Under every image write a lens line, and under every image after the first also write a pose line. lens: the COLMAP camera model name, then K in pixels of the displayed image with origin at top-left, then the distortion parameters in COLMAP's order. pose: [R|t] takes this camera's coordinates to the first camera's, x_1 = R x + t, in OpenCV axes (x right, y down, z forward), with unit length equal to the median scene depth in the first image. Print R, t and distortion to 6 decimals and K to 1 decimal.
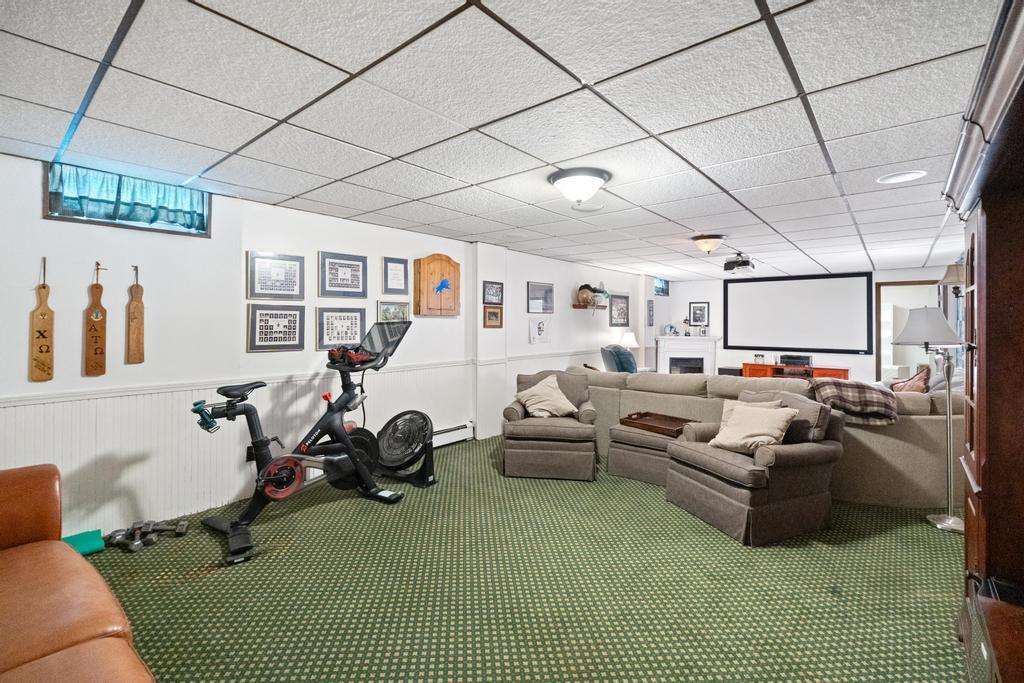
lens RADIAL K [[452.6, 0, 516.1], [0, 452.6, 316.1], [0, 0, 1]] dist [0.000803, 0.000601]
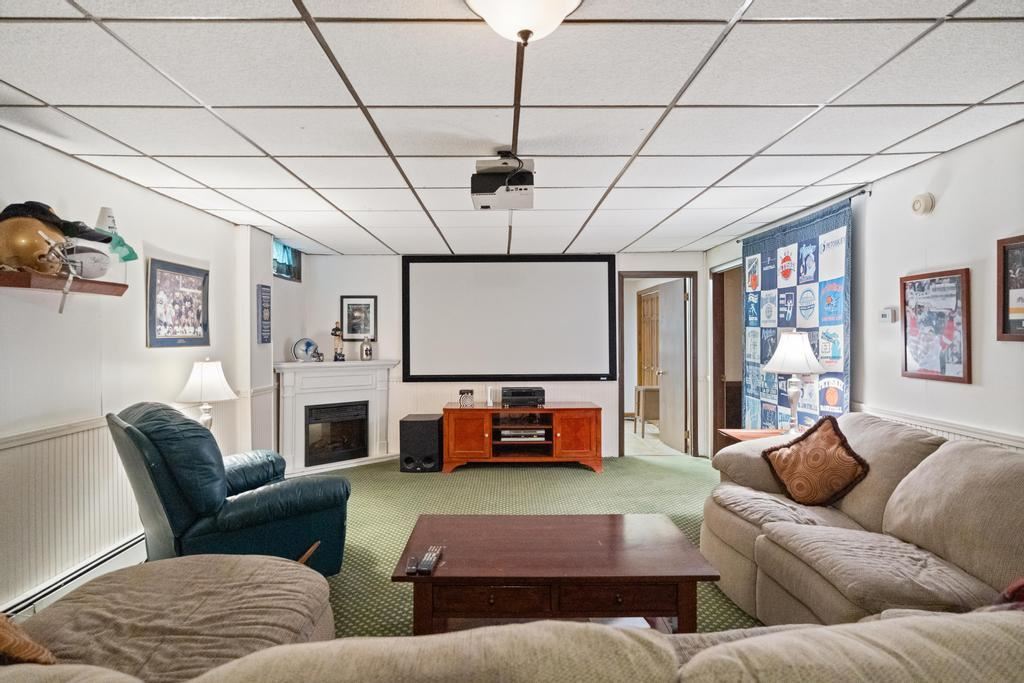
lens RADIAL K [[575.0, 0, 512.2], [0, 575.0, 336.0], [0, 0, 1]] dist [0.002149, 0.000190]
pose [[0.762919, -0.009999, 0.646417, 0.122742], [-0.000273, 0.999875, 0.015789, 0.006827], [-0.646494, -0.012222, 0.762821, 0.429885]]
